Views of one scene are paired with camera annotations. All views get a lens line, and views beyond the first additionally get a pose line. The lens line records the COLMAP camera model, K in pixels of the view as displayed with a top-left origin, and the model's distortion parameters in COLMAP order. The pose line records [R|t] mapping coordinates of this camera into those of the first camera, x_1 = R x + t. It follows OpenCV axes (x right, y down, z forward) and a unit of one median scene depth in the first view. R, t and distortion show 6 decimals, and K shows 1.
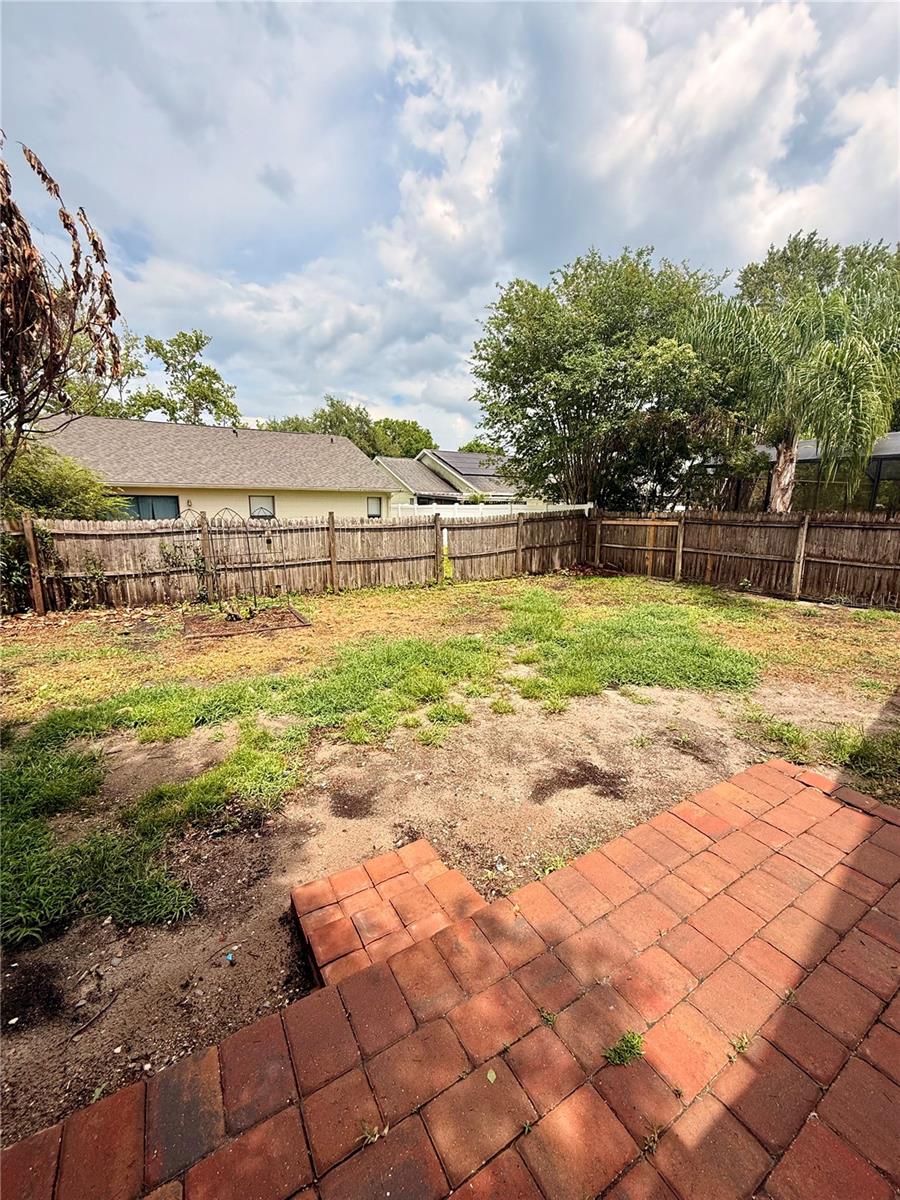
lens RADIAL K [[478.8, 0, 451.5], [0, 478.8, 597.6], [0, 0, 1]] dist [-0.000668, 0.000134]
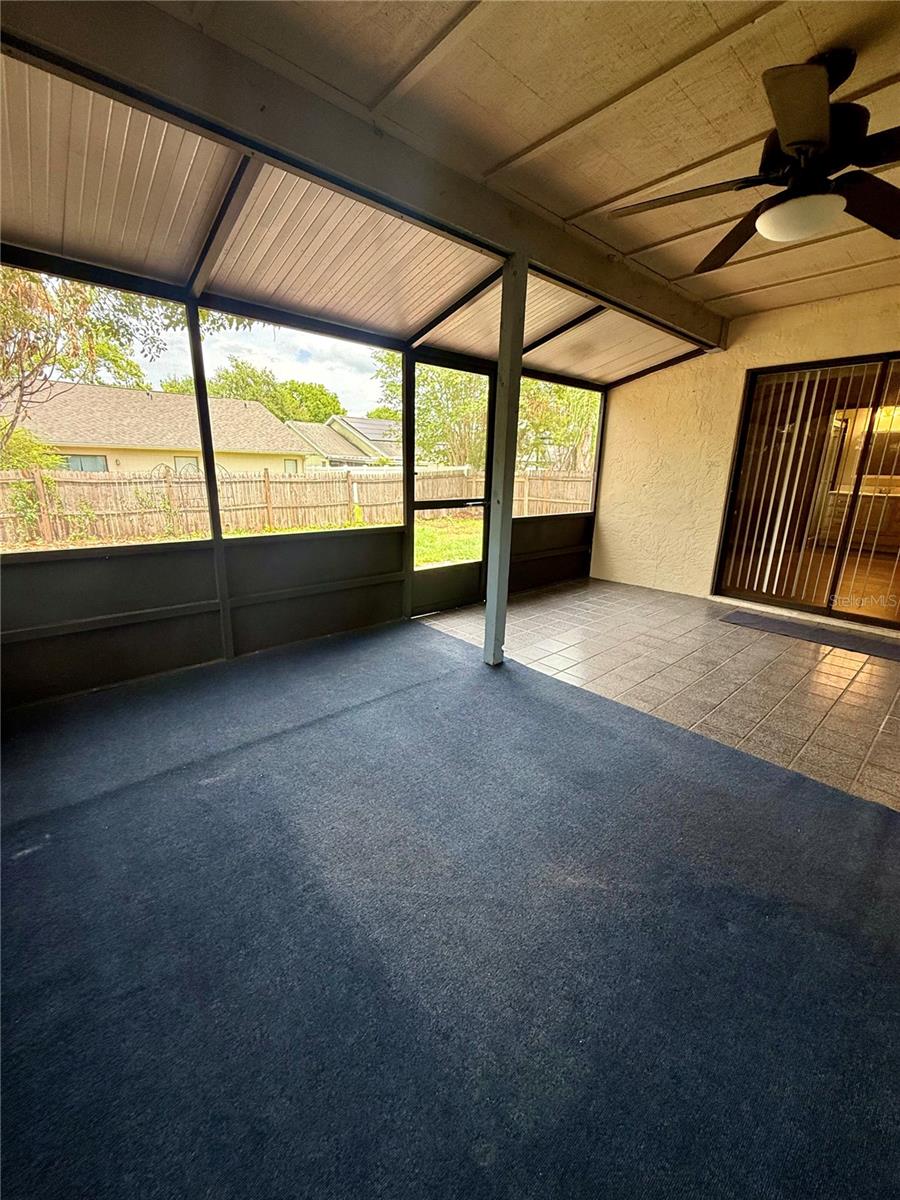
lens RADIAL K [[478.8, 0, 451.5], [0, 478.8, 597.6], [0, 0, 1]] dist [-0.000668, 0.000134]
pose [[0.984252, -0.036995, 0.172856, 0.008138], [0.025338, 0.997283, 0.069166, 0.084971], [-0.174945, -0.063697, 0.982516, -0.352874]]
